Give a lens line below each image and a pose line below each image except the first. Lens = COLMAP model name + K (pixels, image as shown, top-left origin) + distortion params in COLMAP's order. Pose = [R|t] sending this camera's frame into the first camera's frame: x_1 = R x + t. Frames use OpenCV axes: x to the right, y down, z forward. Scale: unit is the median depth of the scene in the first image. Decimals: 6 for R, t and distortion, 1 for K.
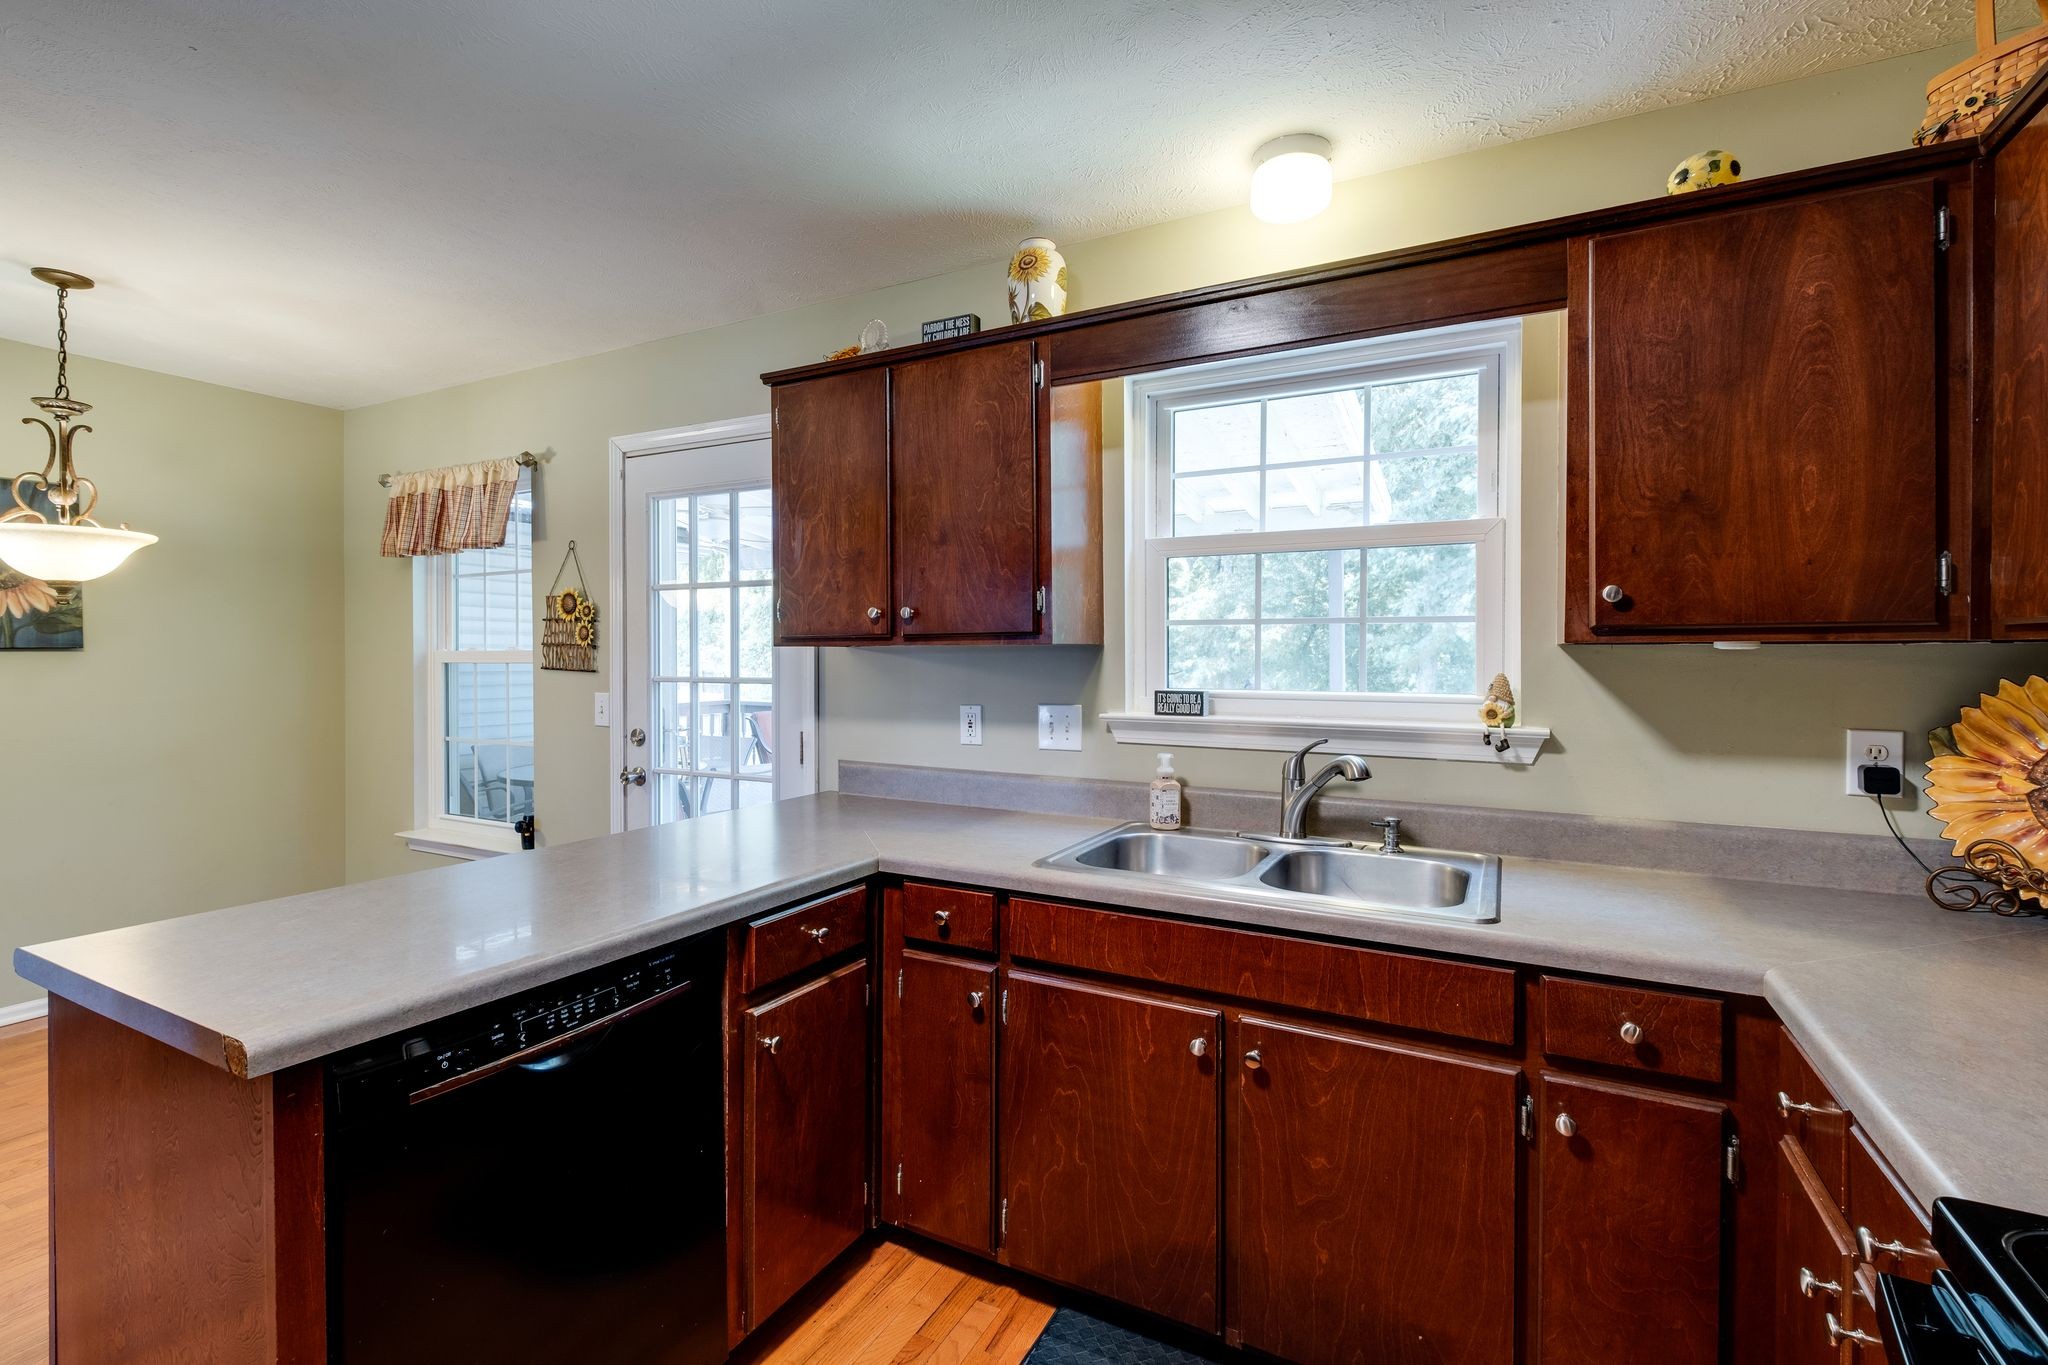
lens RADIAL K [[895.6, 0, 1048.0], [0, 895.6, 658.4], [0, 0, 1]] dist [0.003588, -0.000900]
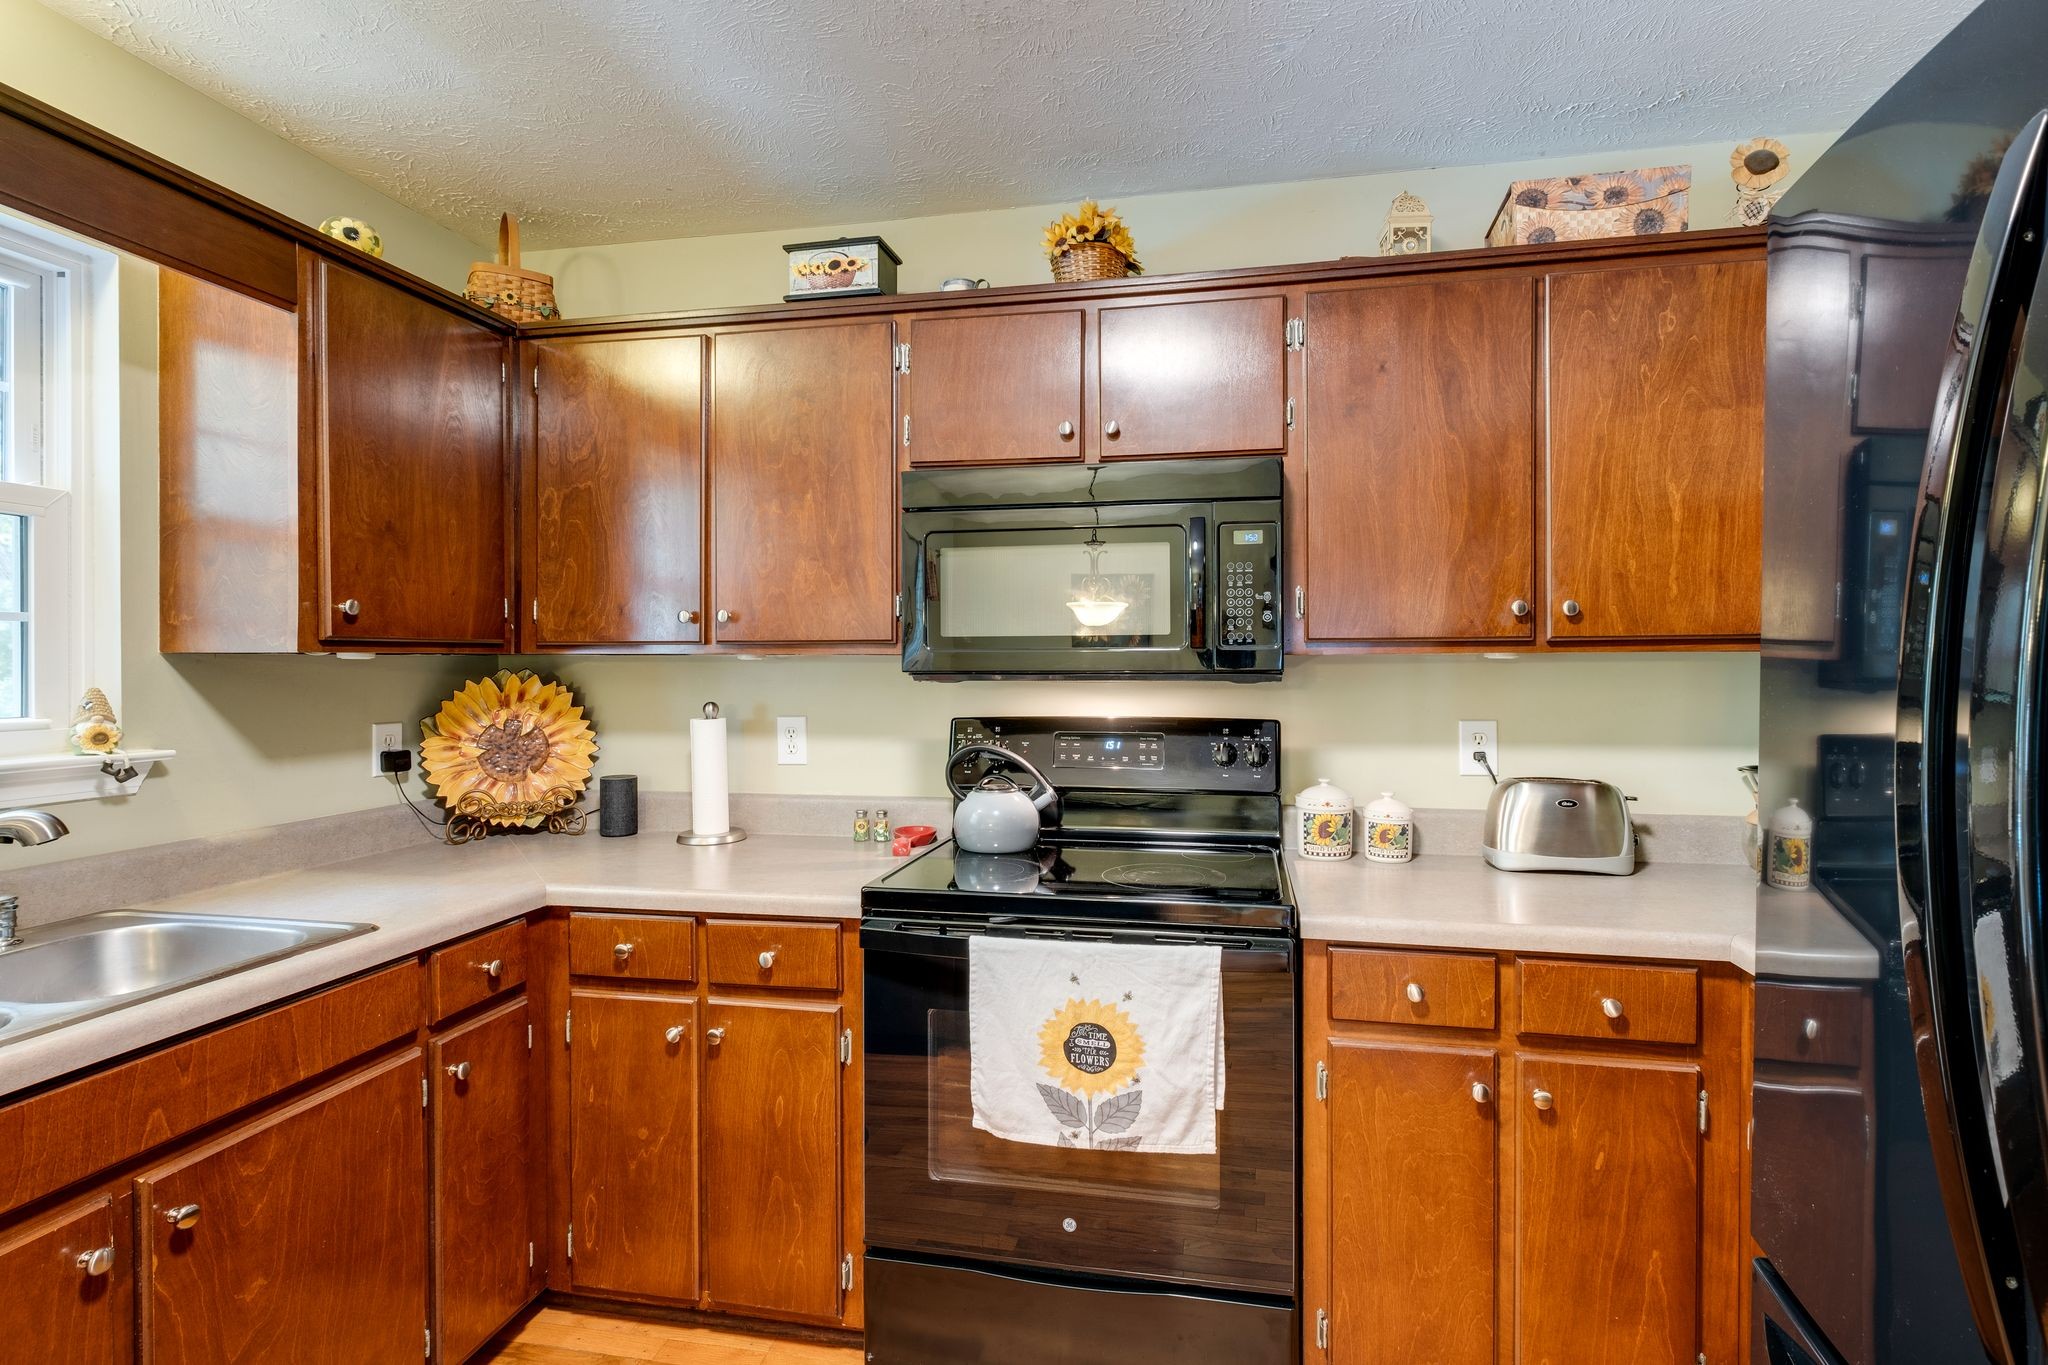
lens RADIAL K [[1007.0, 0, 1042.5], [0, 1007.0, 665.0], [0, 0, 1]] dist [0.009992, 0.000696]
pose [[-0.281056, -0.004383, 0.959681, -0.541087], [0.005474, 0.999966, 0.006170, -0.004450], [-0.959676, 0.006988, -0.281022, 0.392610]]
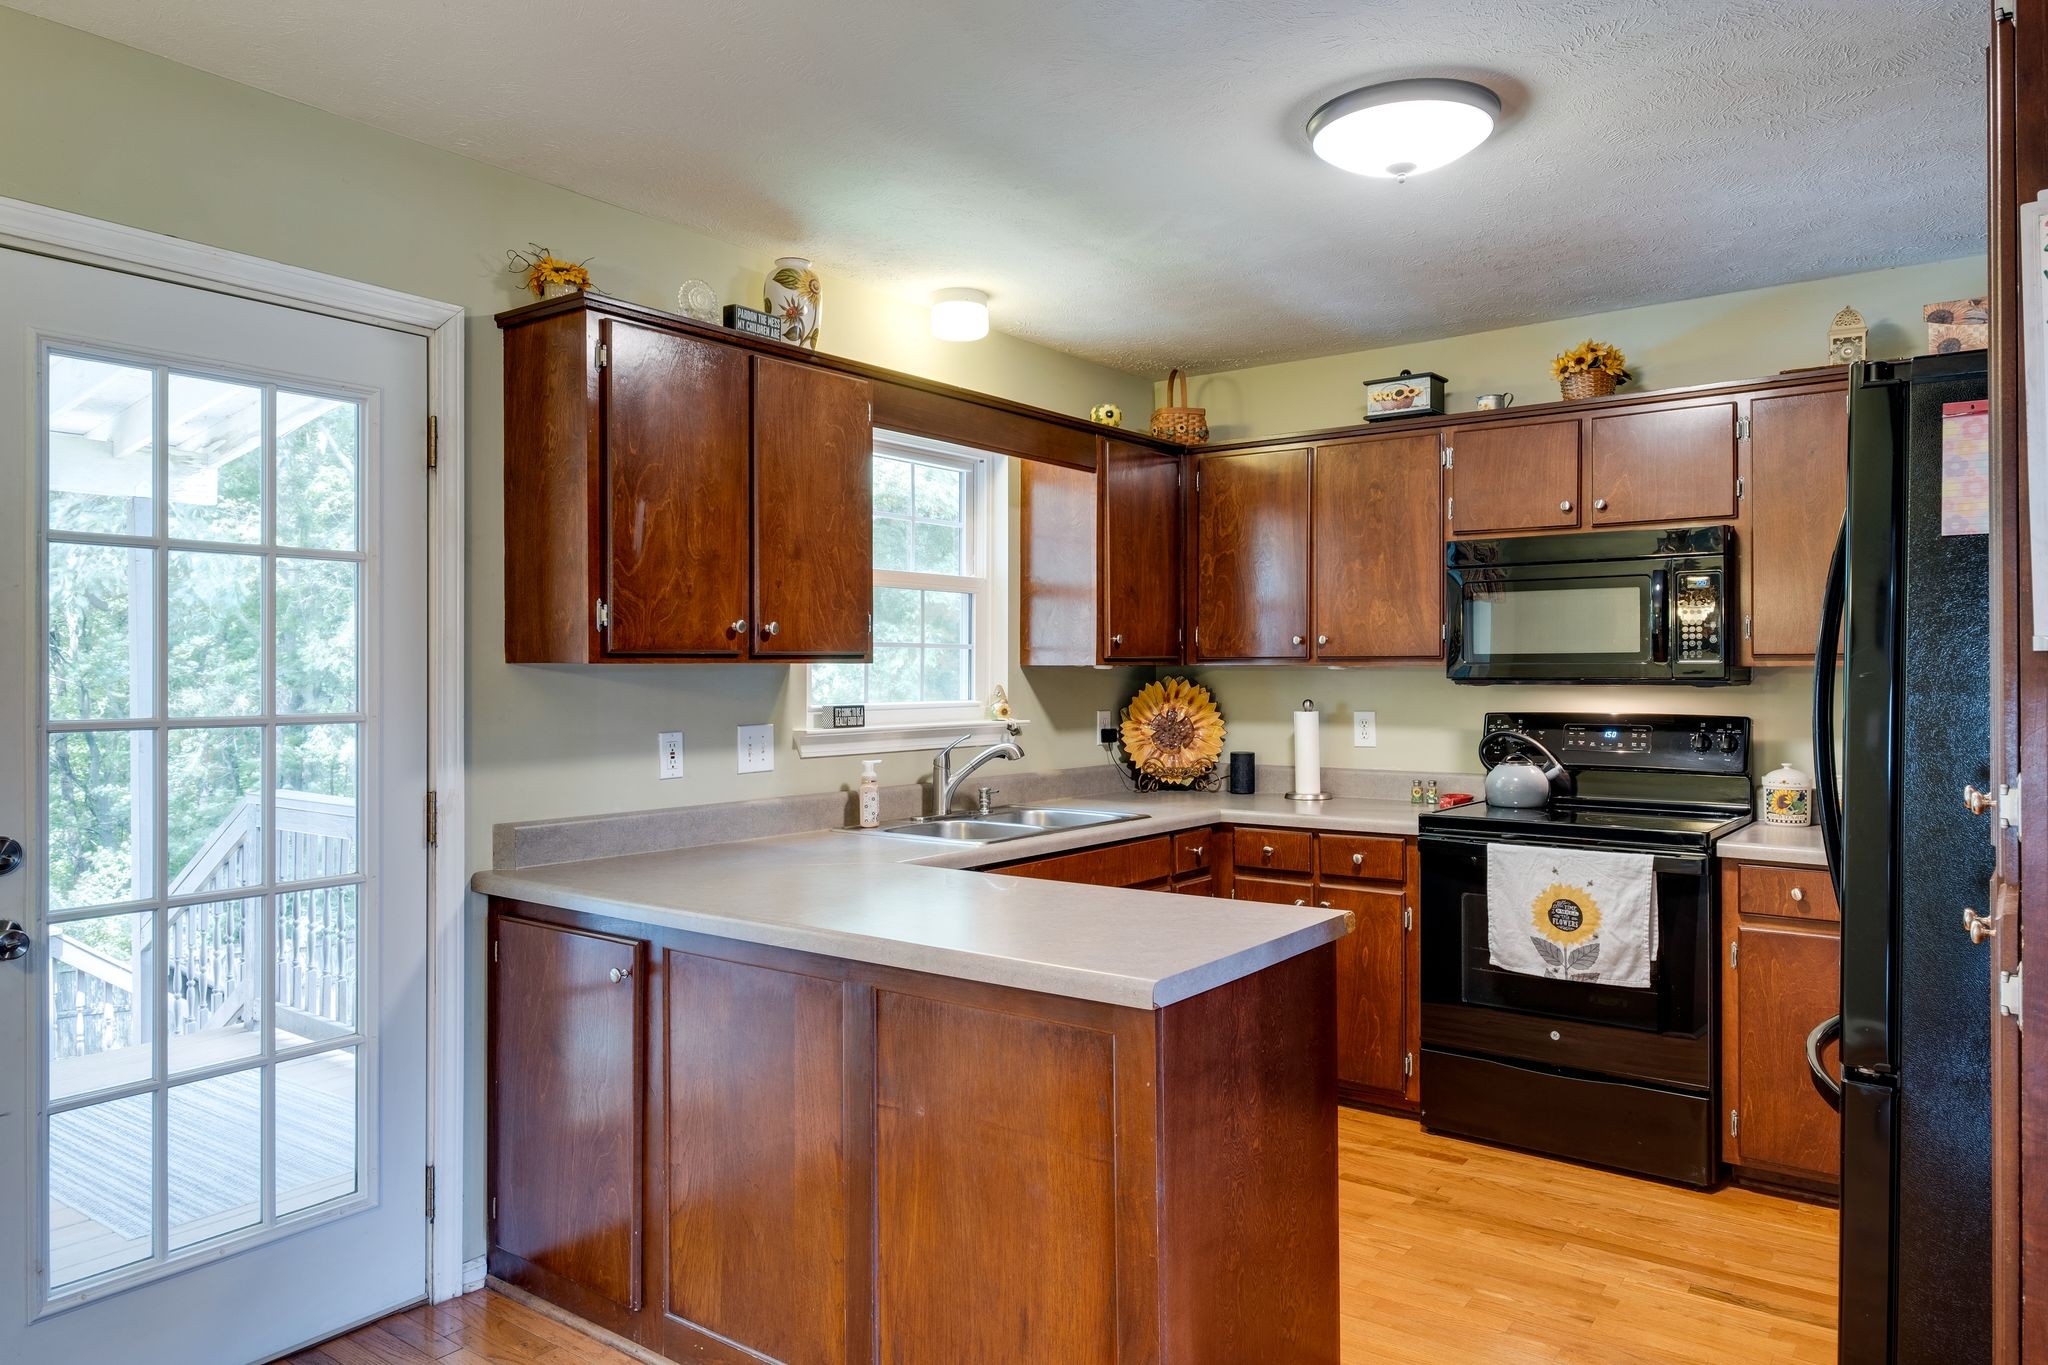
lens RADIAL K [[1383.5, 0, 1072.9], [0, 1383.5, 668.0], [0, 0, 1]] dist [-0.006281, -0.002557]
pose [[0.130524, 0.000457, 0.991445, -1.564853], [0.004561, 0.999989, -0.001062, -0.007147], [-0.991435, 0.004661, 0.130520, 0.516344]]
